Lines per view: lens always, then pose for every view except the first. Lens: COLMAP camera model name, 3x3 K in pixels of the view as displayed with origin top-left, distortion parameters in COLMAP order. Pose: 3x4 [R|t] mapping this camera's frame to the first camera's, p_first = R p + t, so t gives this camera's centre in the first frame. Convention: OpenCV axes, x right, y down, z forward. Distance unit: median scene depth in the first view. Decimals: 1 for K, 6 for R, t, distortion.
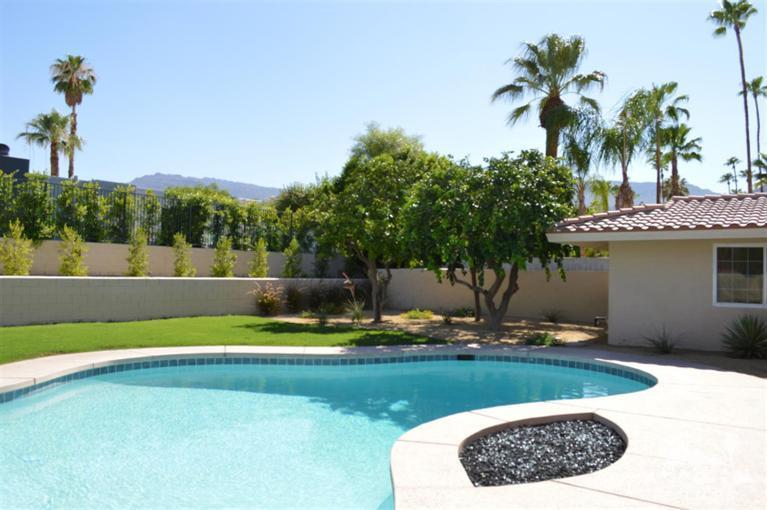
lens RADIAL K [[630.6, 0, 388.4], [0, 630.6, 252.0], [0, 0, 1]] dist [-0.092335, 0.034244]
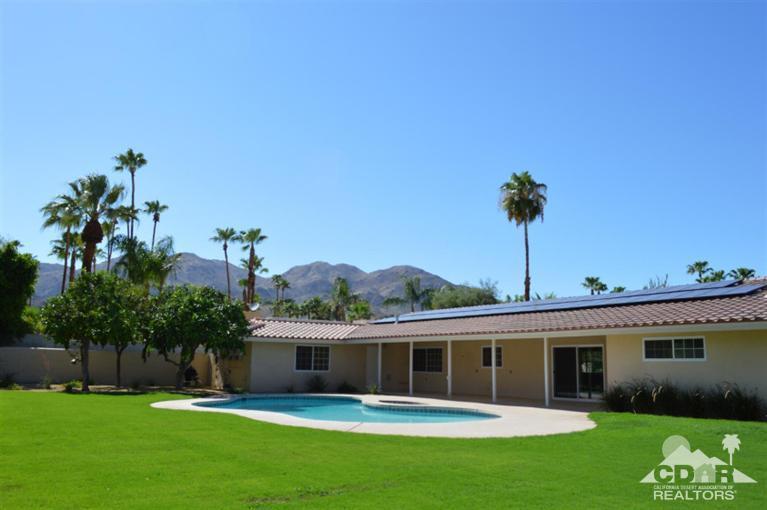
lens RADIAL K [[630.6, 0, 386.2], [0, 630.6, 260.2], [0, 0, 1]] dist [-0.092335, 0.034244]
pose [[0.378124, 0.139421, 0.915196, -0.937321], [-0.042764, 0.990170, -0.133174, -0.016086], [-0.924767, 0.011219, 0.380369, -0.117526]]
